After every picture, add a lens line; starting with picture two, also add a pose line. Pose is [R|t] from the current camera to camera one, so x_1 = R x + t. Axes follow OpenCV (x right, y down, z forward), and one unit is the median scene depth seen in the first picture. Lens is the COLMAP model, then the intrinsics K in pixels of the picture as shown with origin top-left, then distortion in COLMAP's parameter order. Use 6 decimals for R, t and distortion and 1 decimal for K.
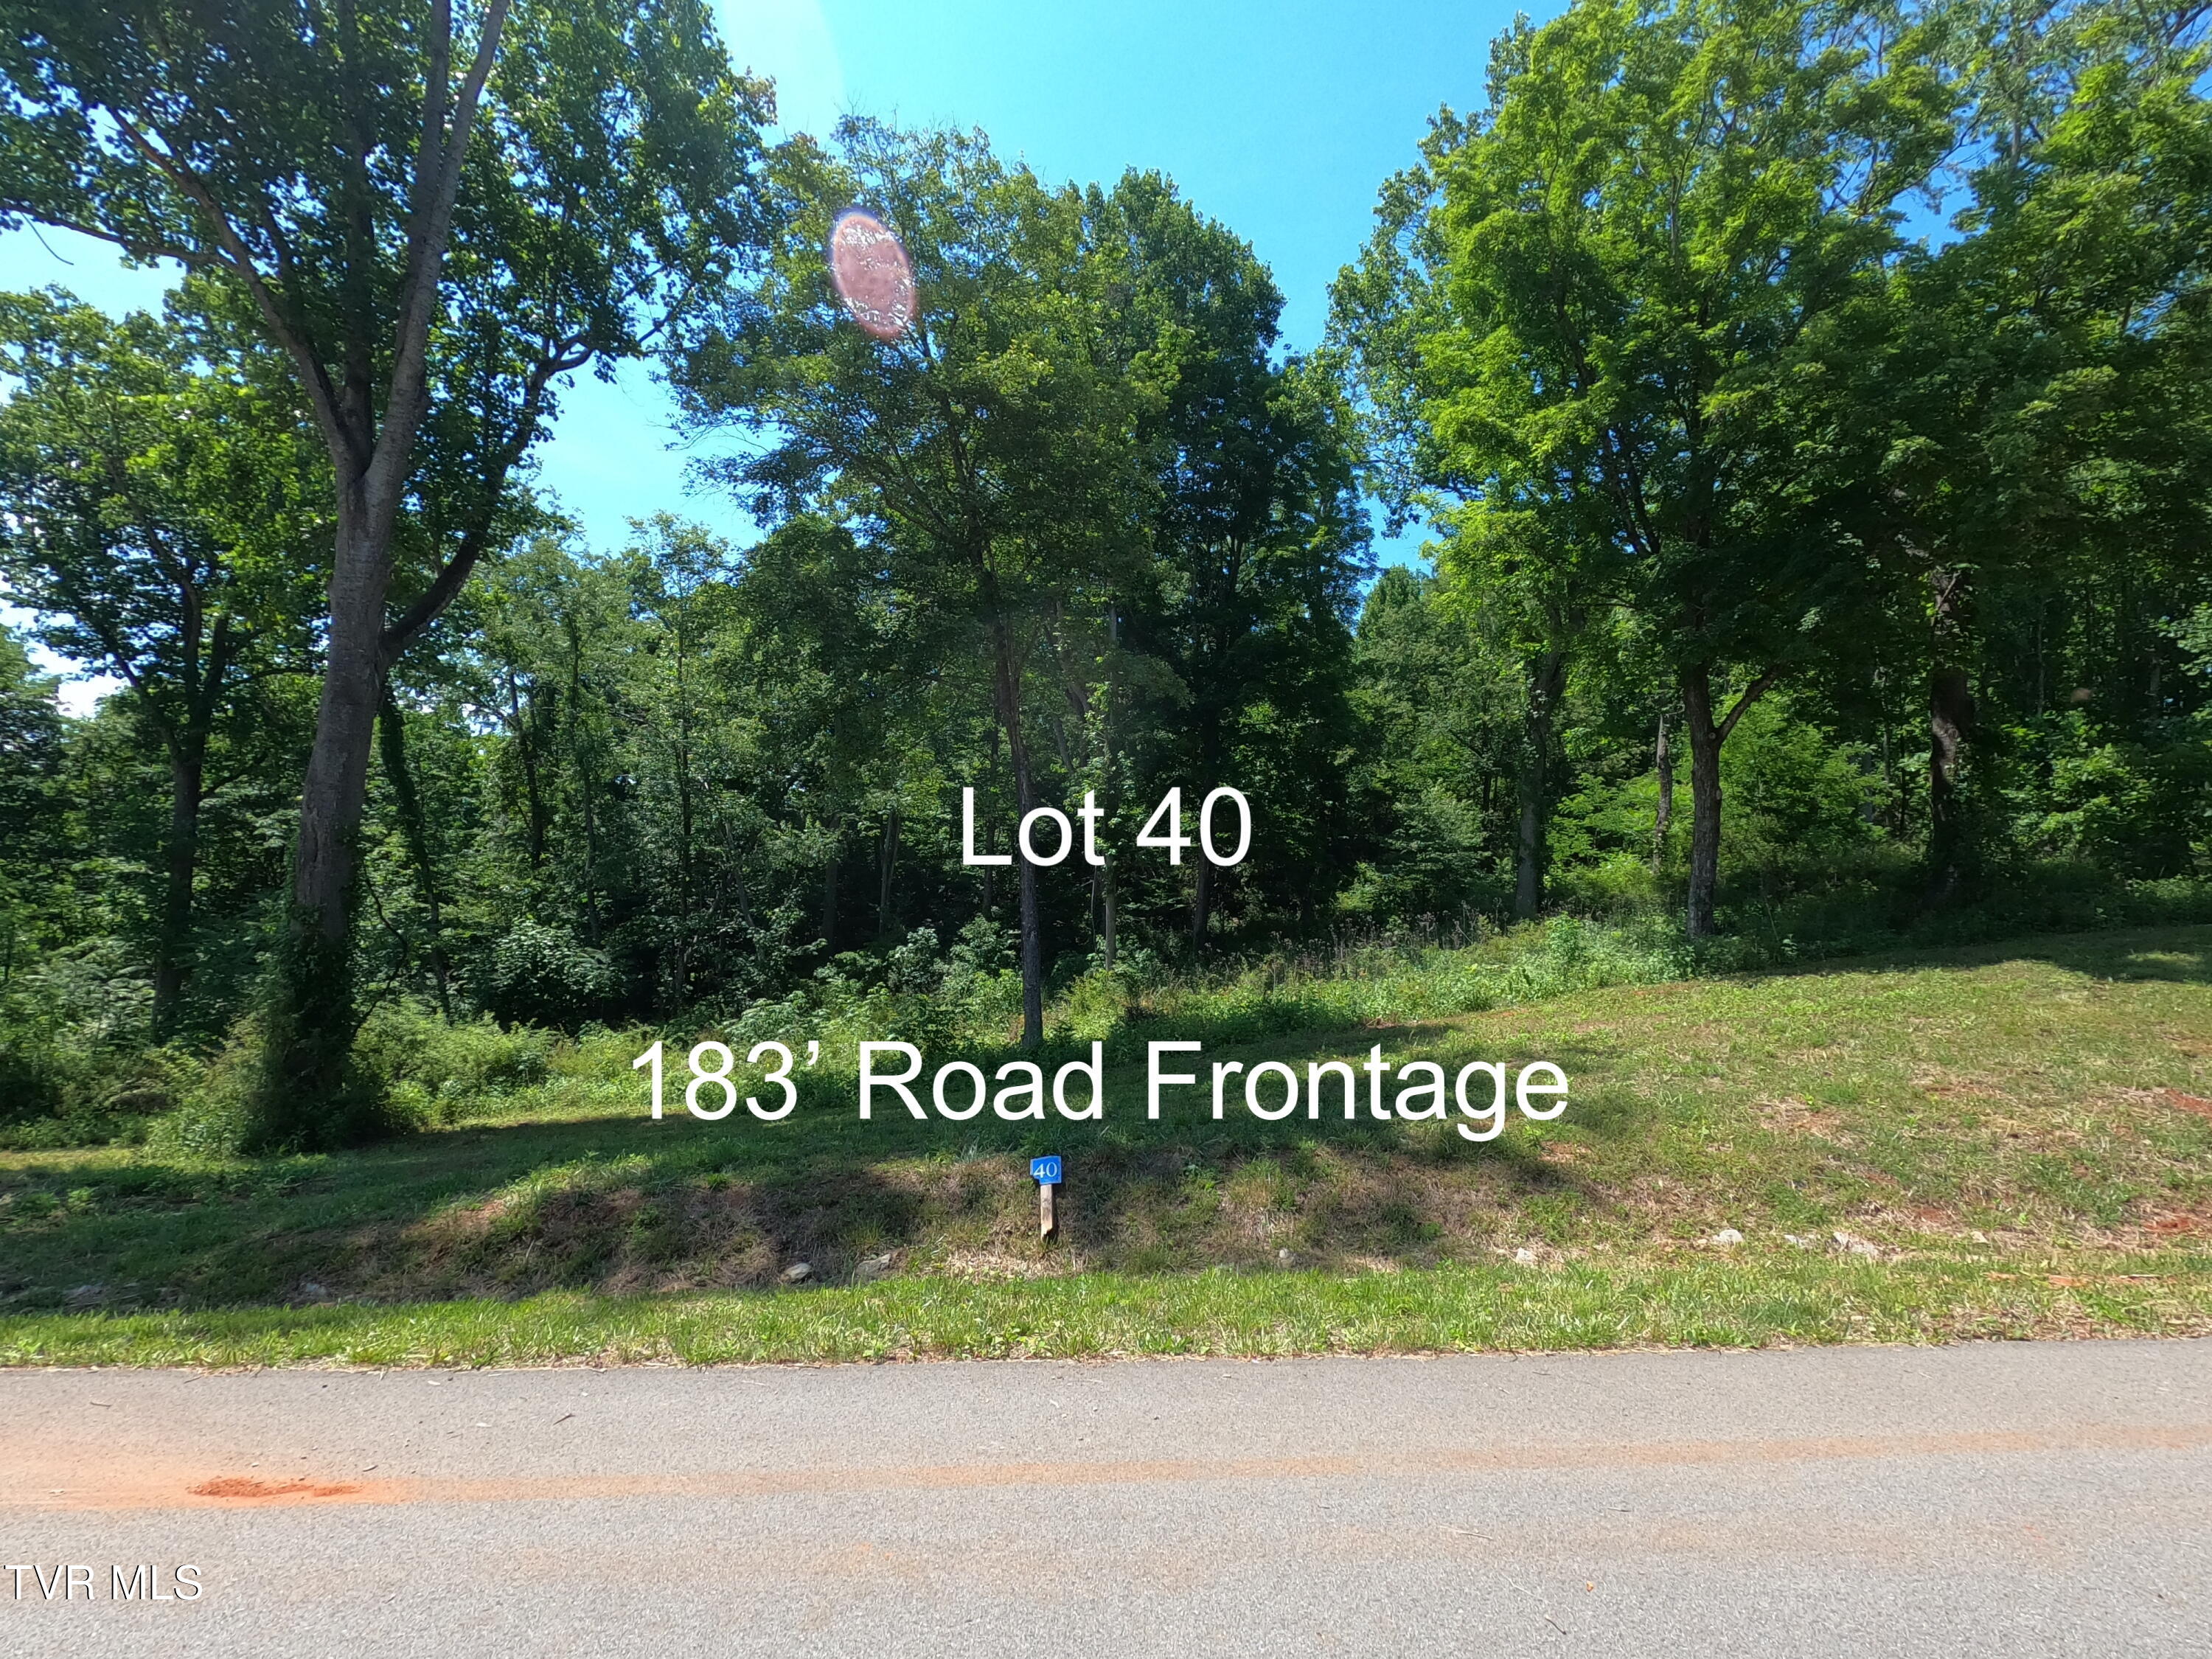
lens RADIAL K [[1053.1, 0, 1103.1], [0, 1053.1, 822.4], [0, 0, 1]] dist [-0.002705, 0.000777]
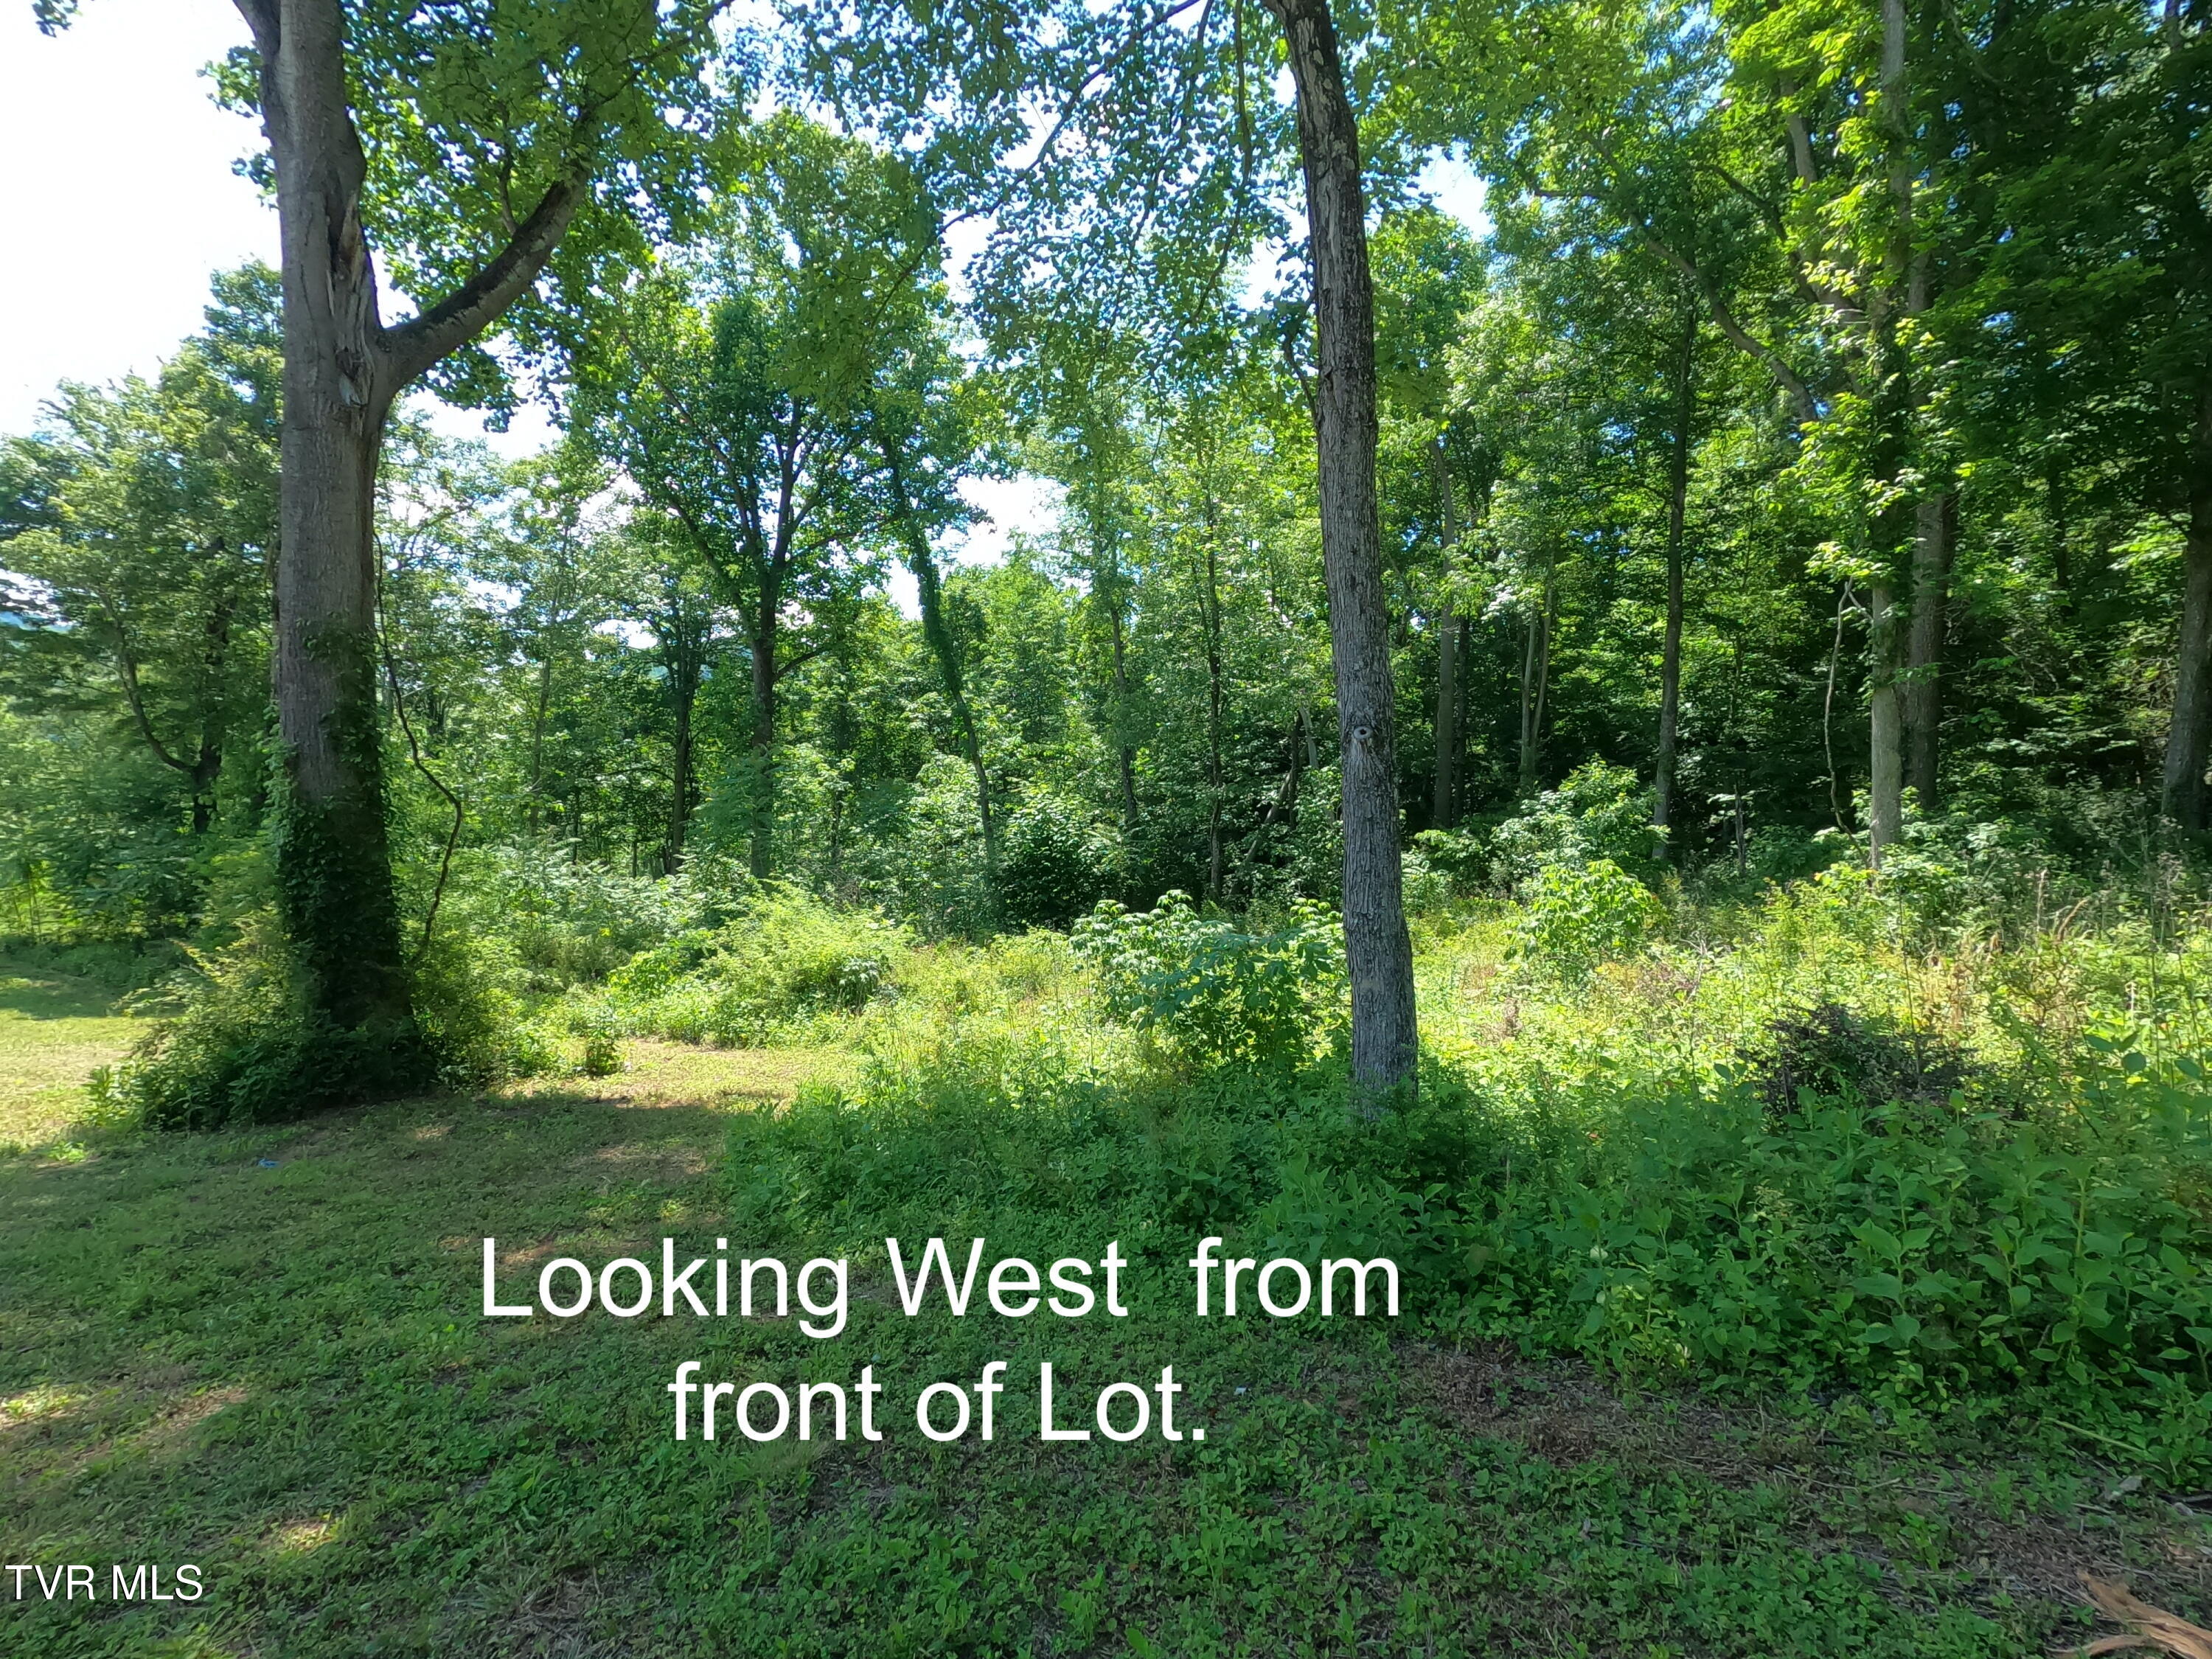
lens RADIAL K [[1056.6, 0, 1103.2], [0, 1056.6, 823.8], [0, 0, 1]] dist [-0.000884, 0.001192]
pose [[0.763570, -0.001095, -0.645725, 0.033354], [0.071576, 0.993980, 0.082953, 0.051081], [0.641746, -0.109559, 0.759051, 0.375030]]
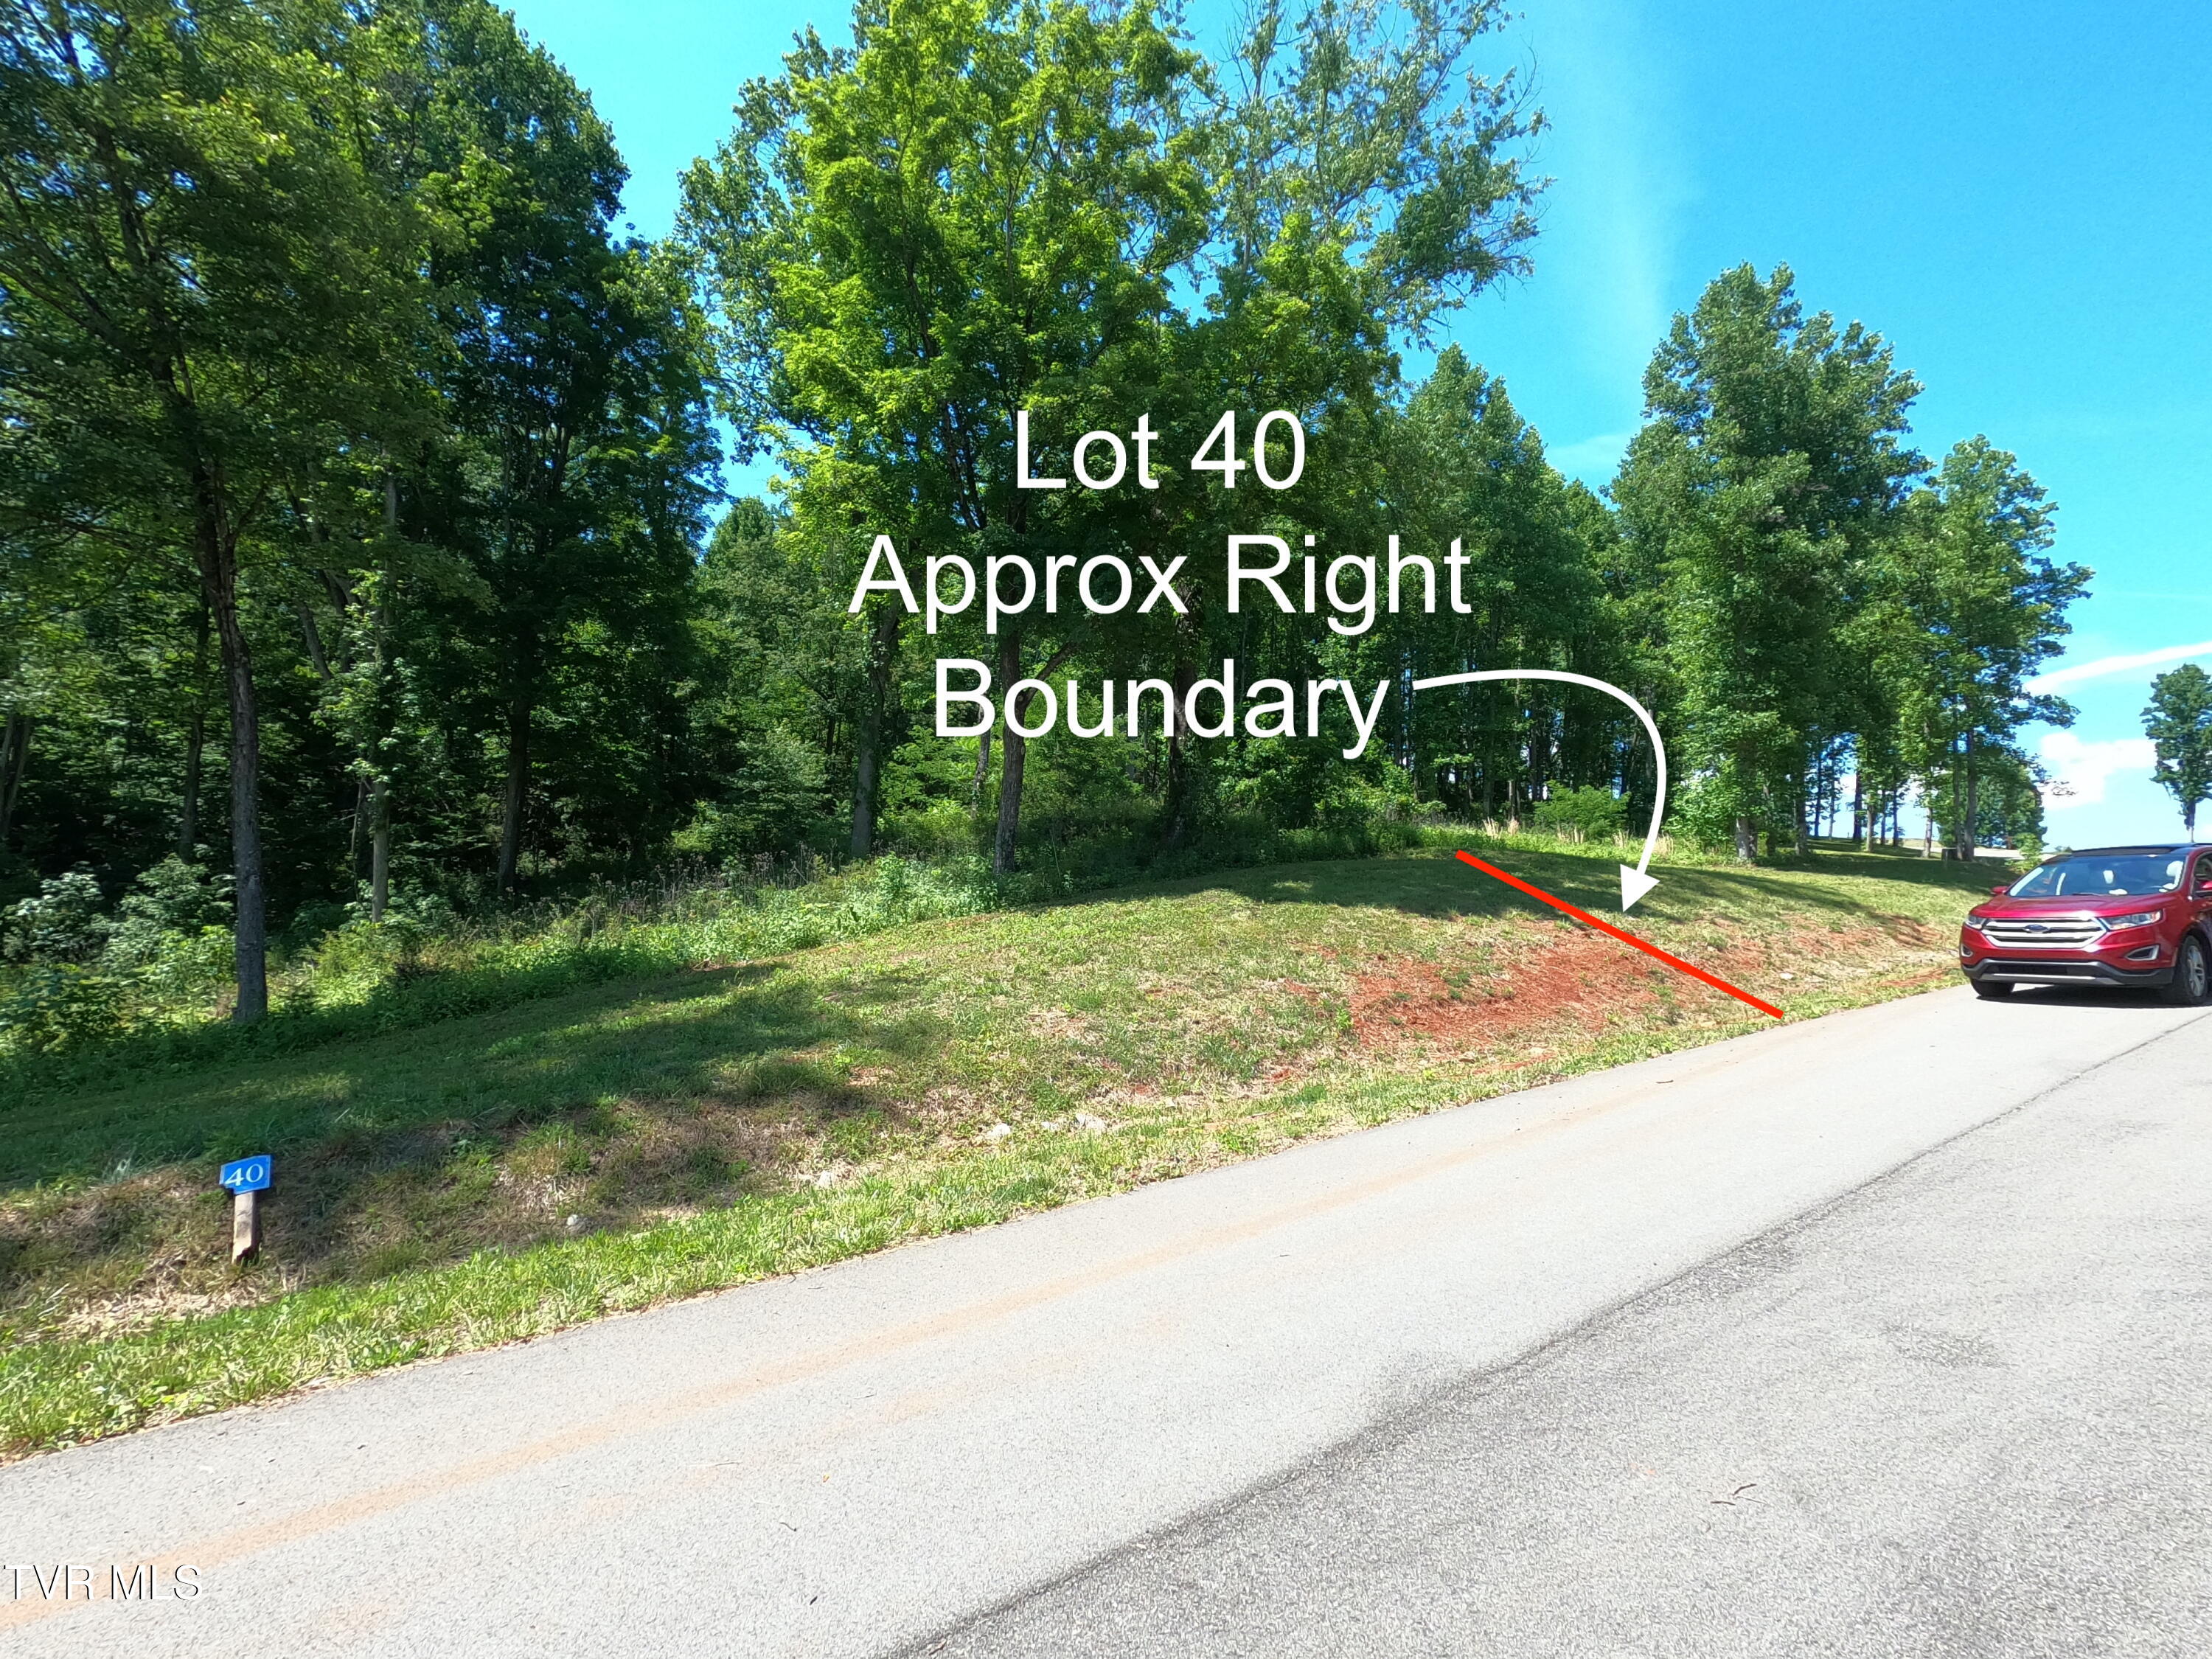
lens RADIAL K [[1053.1, 0, 1103.1], [0, 1053.1, 822.4], [0, 0, 1]] dist [-0.002705, 0.000777]
pose [[0.824730, 0.016609, 0.565283, 0.005788], [-0.048483, 0.997965, 0.041414, 0.000130], [-0.563445, -0.061562, 0.823857, -0.000191]]
